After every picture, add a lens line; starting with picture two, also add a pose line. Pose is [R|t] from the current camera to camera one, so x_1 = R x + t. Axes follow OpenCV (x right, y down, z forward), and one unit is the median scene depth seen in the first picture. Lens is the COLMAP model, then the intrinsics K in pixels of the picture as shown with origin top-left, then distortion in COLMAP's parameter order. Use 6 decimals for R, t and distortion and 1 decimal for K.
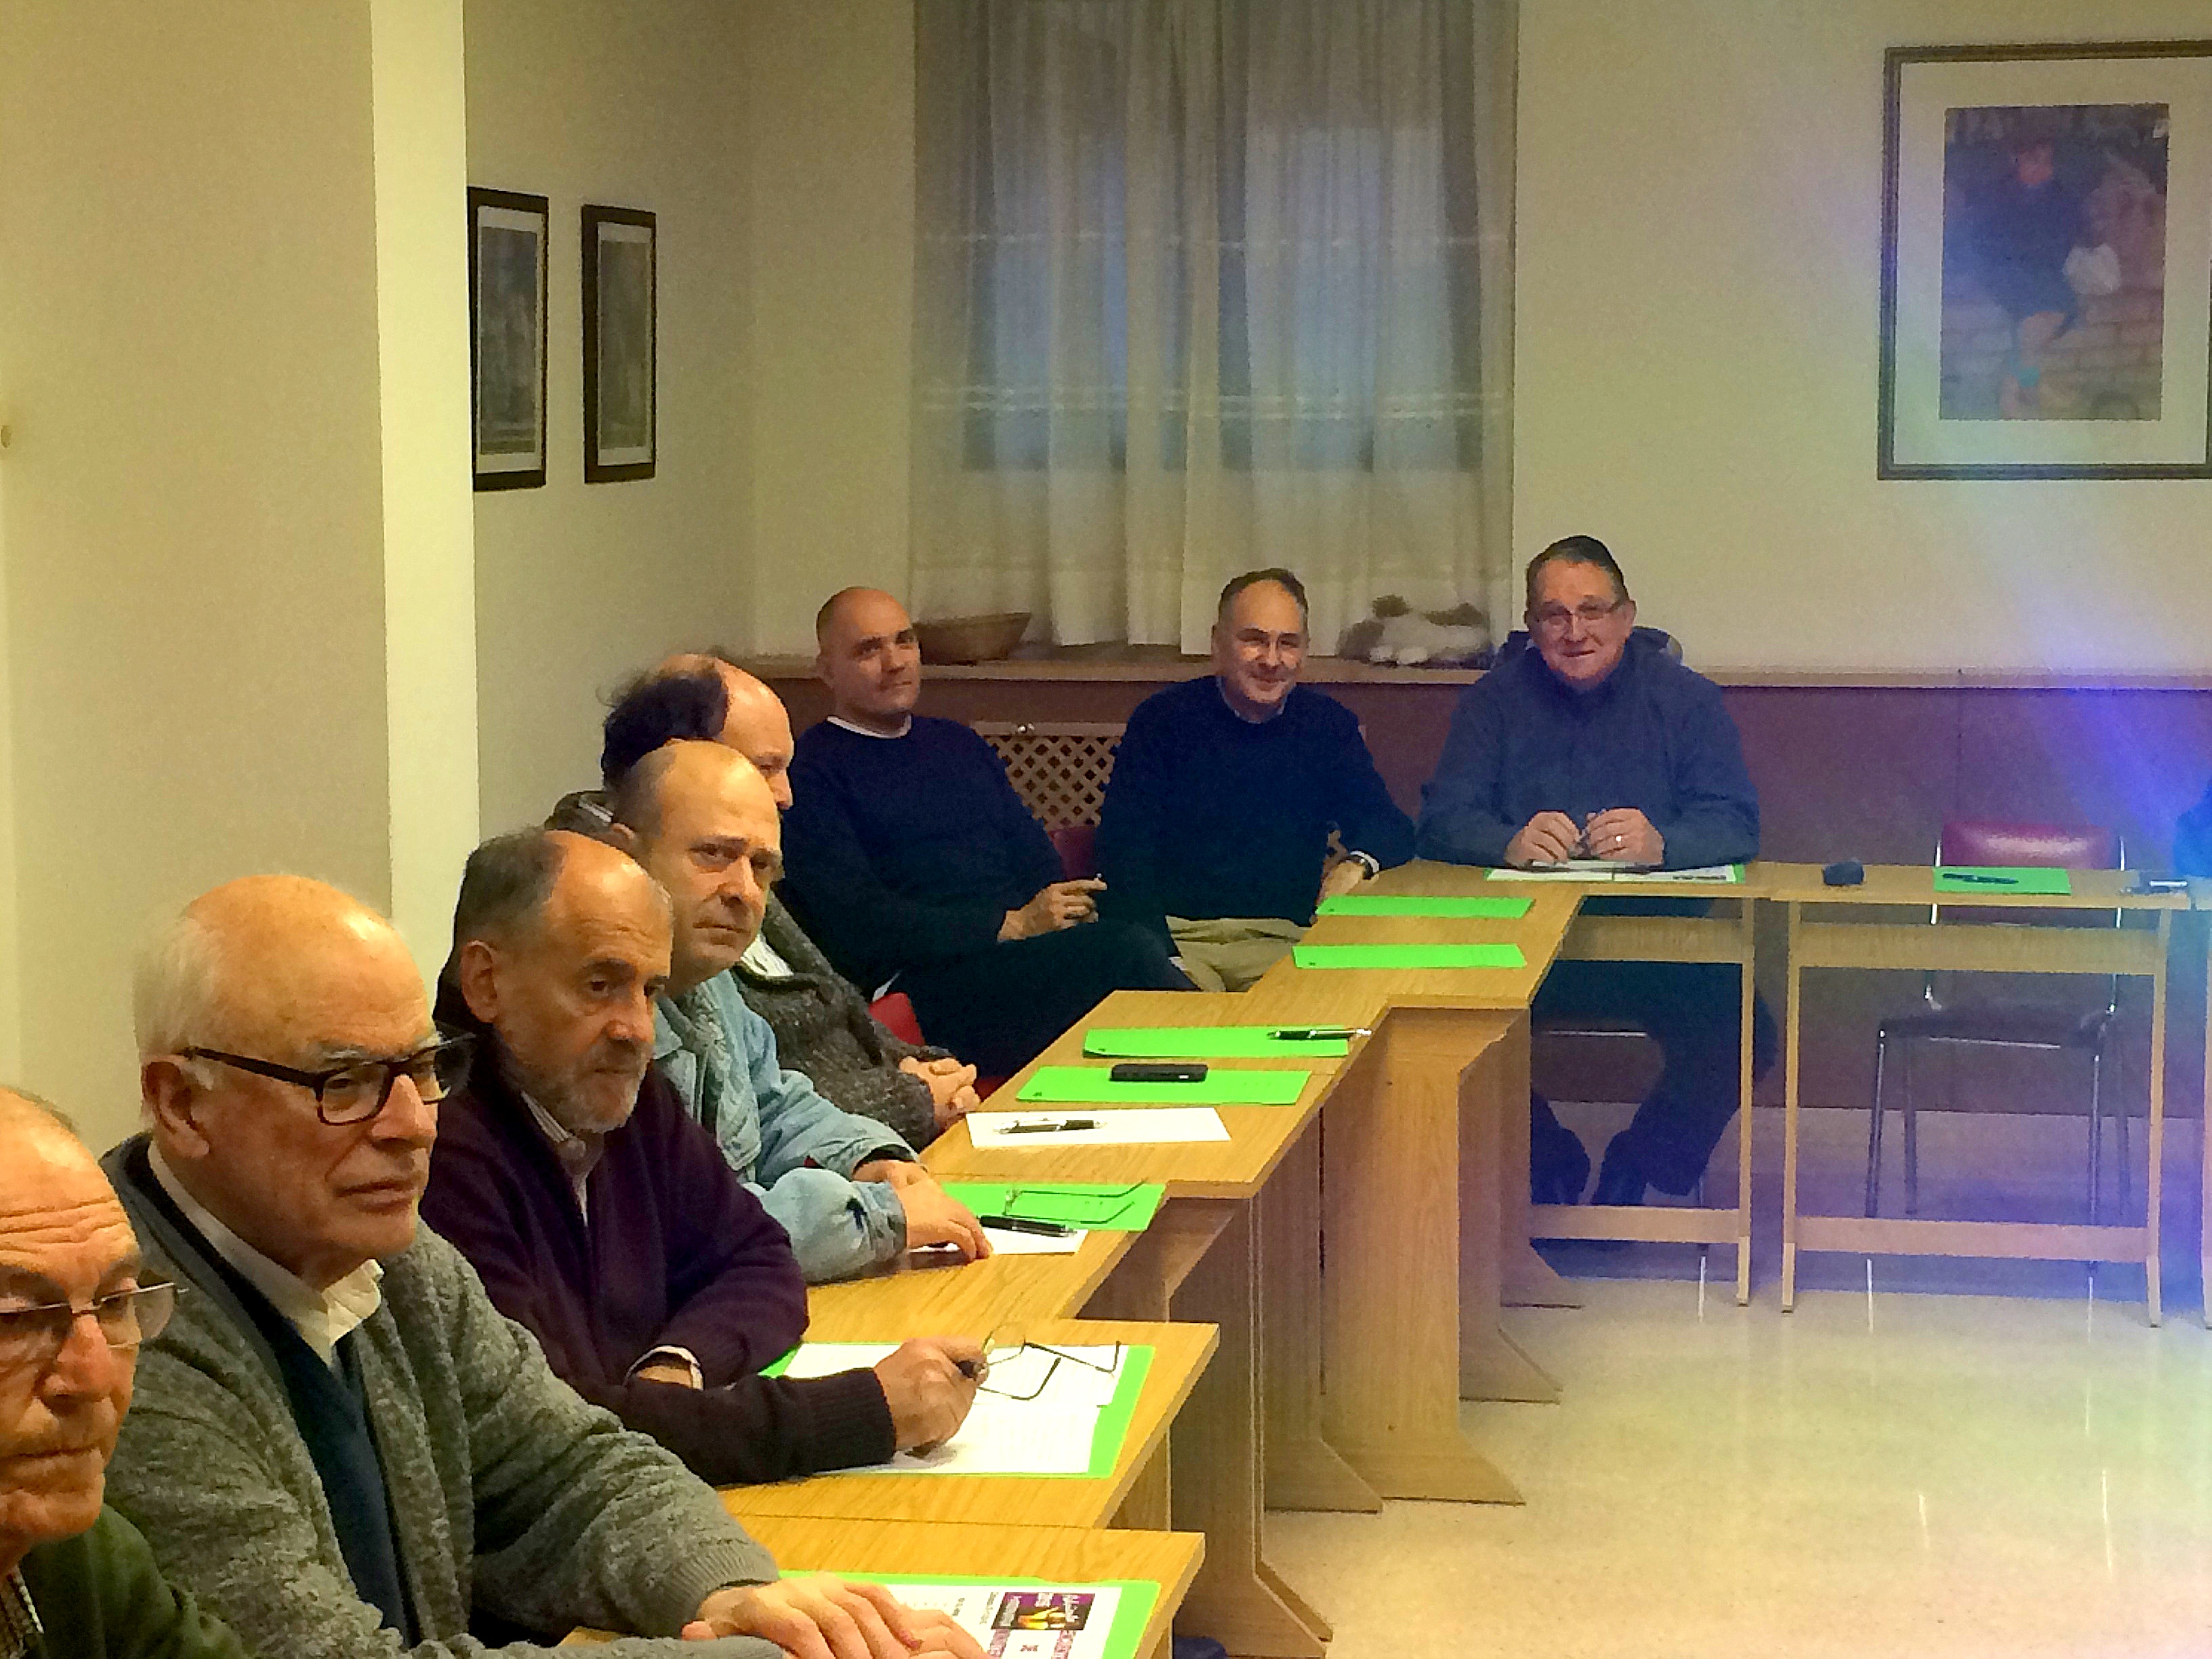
lens RADIAL K [[4219.7, 0, 1106.0], [0, 4219.7, 829.5], [0, 0, 1]] dist [-0.047941, 0.215164]
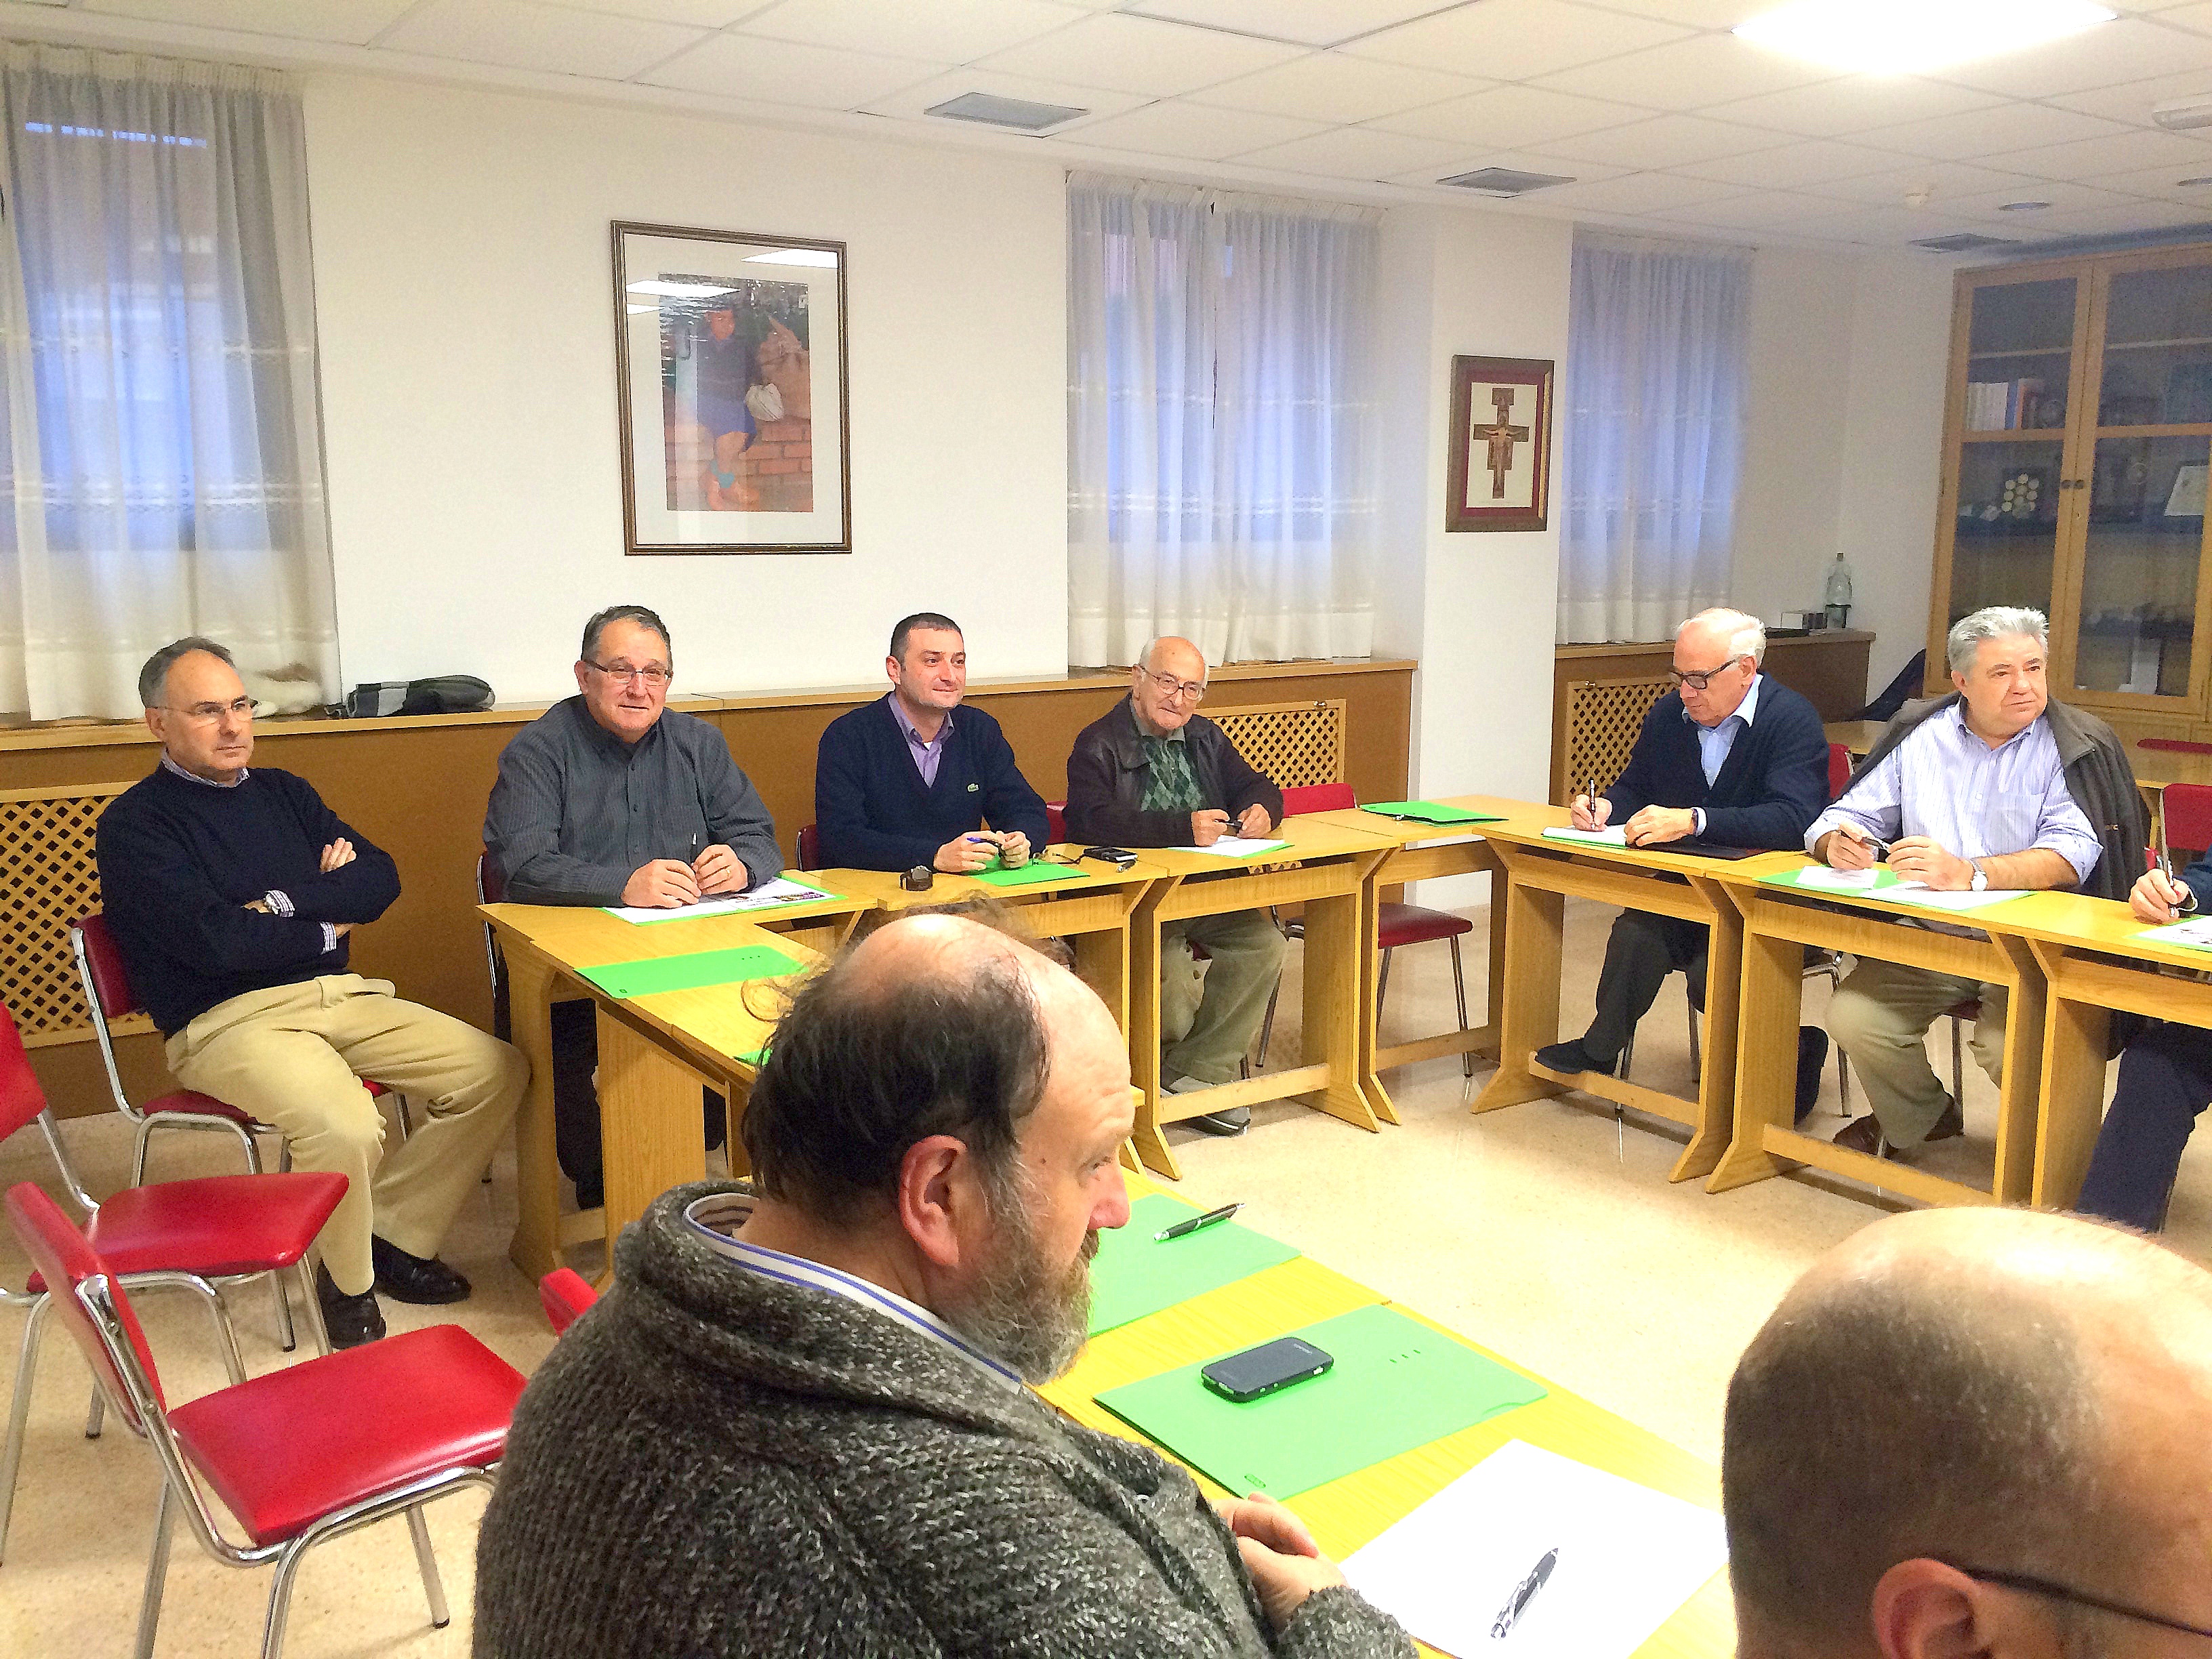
lens RADIAL K [[1909.4, 0, 1106.0], [0, 1909.4, 829.5], [0, 0, 1]] dist [0.077671, -0.104996]
pose [[0.708071, -0.107926, 0.697844, -0.142828], [0.067960, 0.994079, 0.084785, -0.038595], [-0.702863, -0.012609, 0.711213, 0.466242]]
